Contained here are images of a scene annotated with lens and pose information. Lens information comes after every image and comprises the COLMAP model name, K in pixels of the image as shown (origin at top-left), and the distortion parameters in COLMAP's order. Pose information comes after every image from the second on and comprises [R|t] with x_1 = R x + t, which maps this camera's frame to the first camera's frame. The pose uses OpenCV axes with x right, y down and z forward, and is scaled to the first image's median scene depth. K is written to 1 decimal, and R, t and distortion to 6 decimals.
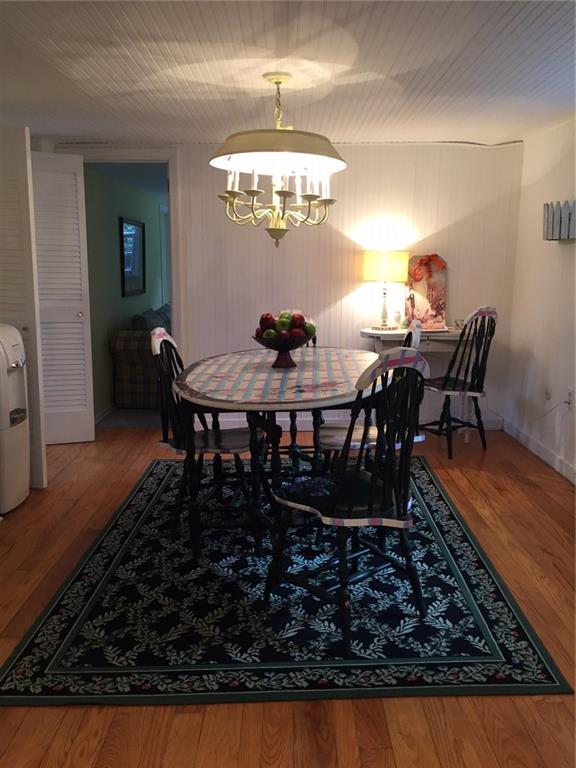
lens RADIAL K [[660.7, 0, 291.0], [0, 660.7, 384.6], [0, 0, 1]] dist [0.047667, -0.005236]
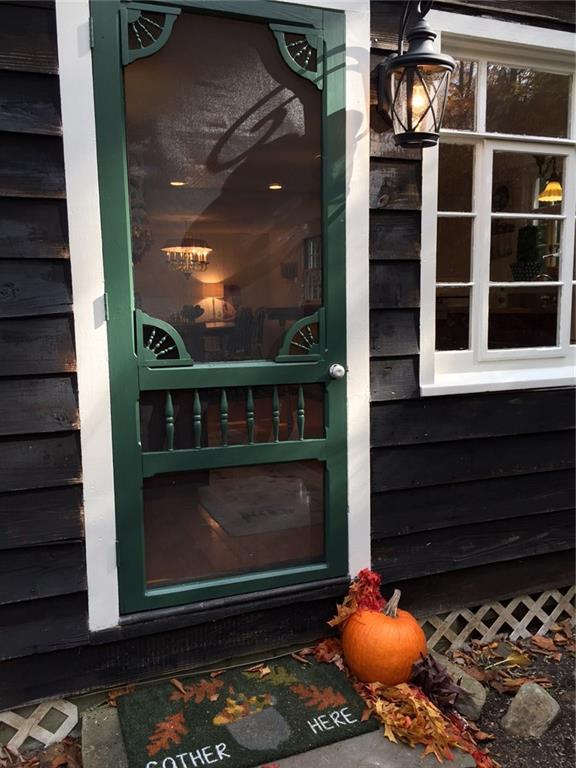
lens RADIAL K [[660.7, 0, 291.0], [0, 660.7, 384.6], [0, 0, 1]] dist [0.047667, -0.005236]
pose [[0.934538, -0.067015, 0.349497, -0.421316], [0.088841, 0.994947, -0.046778, 0.266187], [-0.344596, 0.074765, 0.935769, -1.145763]]
